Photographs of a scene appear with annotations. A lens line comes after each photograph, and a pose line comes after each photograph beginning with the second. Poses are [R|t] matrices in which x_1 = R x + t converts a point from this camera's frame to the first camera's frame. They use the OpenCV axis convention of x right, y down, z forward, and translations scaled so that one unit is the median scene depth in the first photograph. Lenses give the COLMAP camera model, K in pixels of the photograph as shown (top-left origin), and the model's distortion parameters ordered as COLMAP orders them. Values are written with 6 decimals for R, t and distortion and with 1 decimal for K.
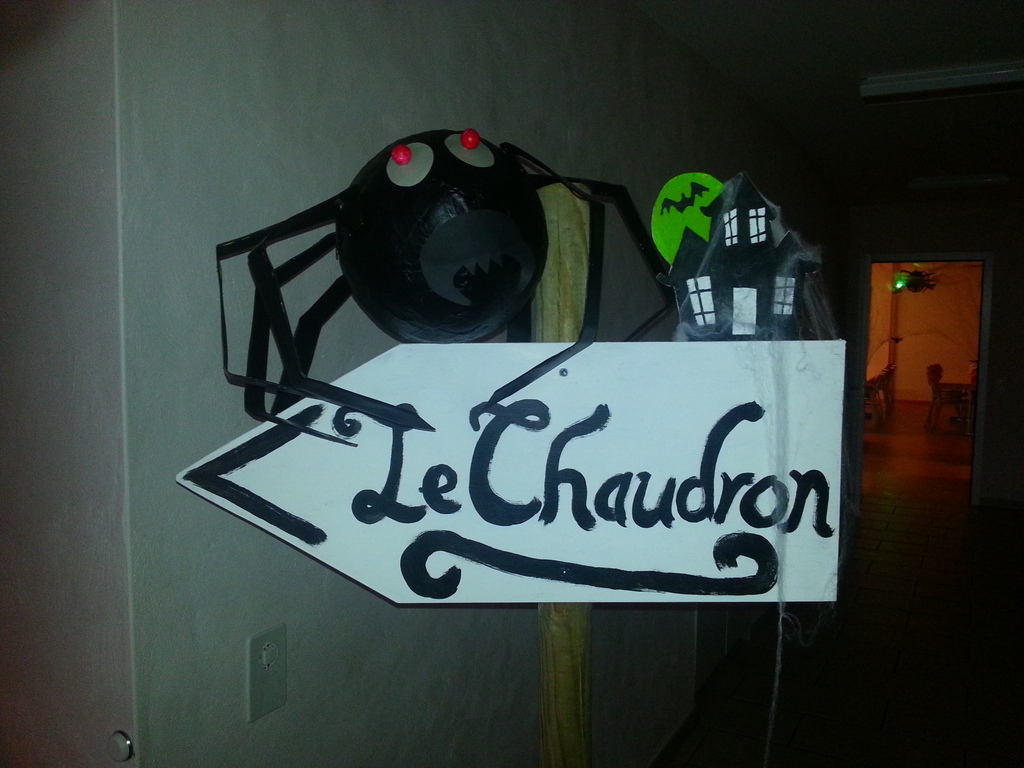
lens RADIAL K [[844.9, 0, 514.1], [0, 844.9, 392.9], [0, 0, 1]] dist [0.009481, -0.015780]
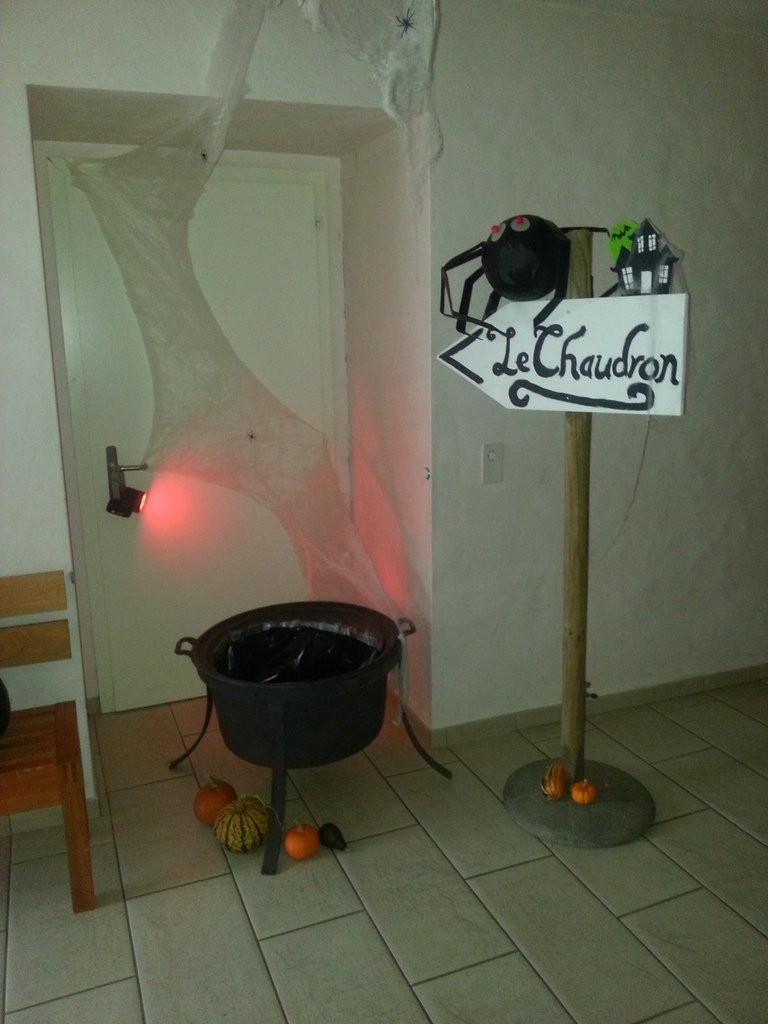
lens RADIAL K [[844.9, 0, 380.4], [0, 844.9, 510.7], [0, 0, 1]] dist [0.009481, -0.015780]
pose [[0.781736, 0.115777, -0.612767, 1.163203], [-0.033599, 0.989007, 0.144000, 0.203143], [0.622703, -0.091982, 0.777033, -1.235433]]
